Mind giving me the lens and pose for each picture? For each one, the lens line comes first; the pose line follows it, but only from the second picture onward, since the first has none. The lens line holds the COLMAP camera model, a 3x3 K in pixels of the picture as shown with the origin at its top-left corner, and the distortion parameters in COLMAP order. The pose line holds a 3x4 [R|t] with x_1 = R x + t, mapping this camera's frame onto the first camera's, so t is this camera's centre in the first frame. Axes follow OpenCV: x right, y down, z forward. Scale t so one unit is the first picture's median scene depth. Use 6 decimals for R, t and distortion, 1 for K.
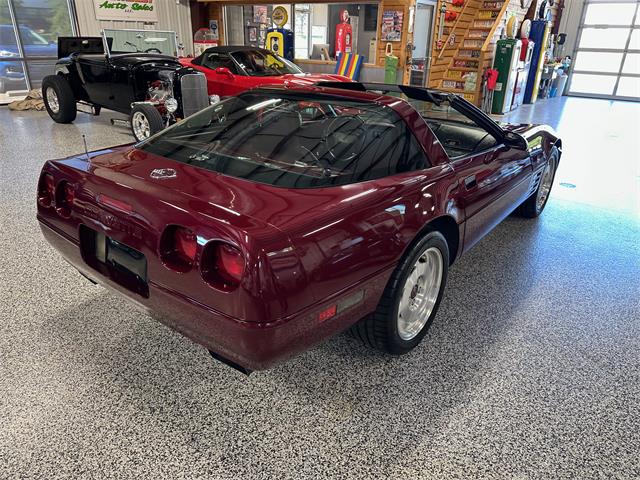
lens RADIAL K [[453.1, 0, 325.3], [0, 453.1, 242.0], [0, 0, 1]] dist [0.019130, -0.023918]
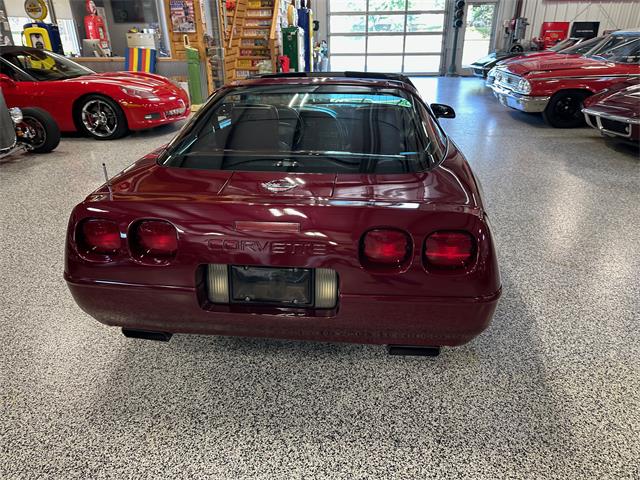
lens RADIAL K [[453.1, 0, 325.4], [0, 453.1, 243.0], [0, 0, 1]] dist [0.019130, -0.023918]
pose [[0.852413, -0.248690, 0.459941, -0.153760], [0.239597, 0.967640, 0.079156, -0.019158], [-0.464743, 0.042727, 0.884414, 0.036561]]
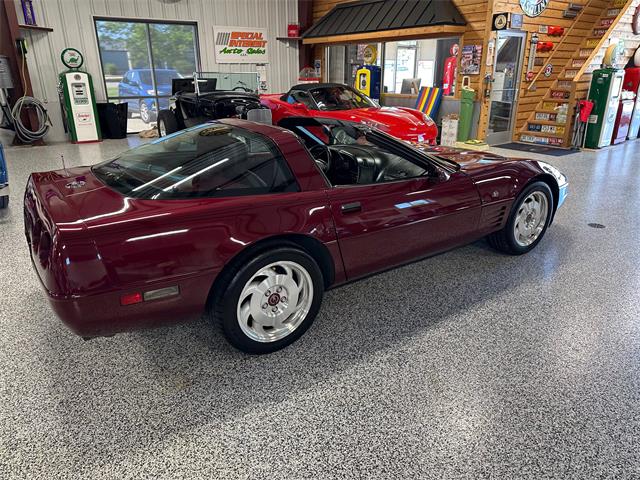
lens RADIAL K [[453.1, 0, 325.4], [0, 453.1, 239.2], [0, 0, 1]] dist [0.019130, -0.023918]
pose [[0.953999, 0.077114, -0.289723, 0.159707], [-0.096900, 0.993798, -0.054560, 0.002216], [0.283718, 0.080124, 0.955554, -0.012041]]
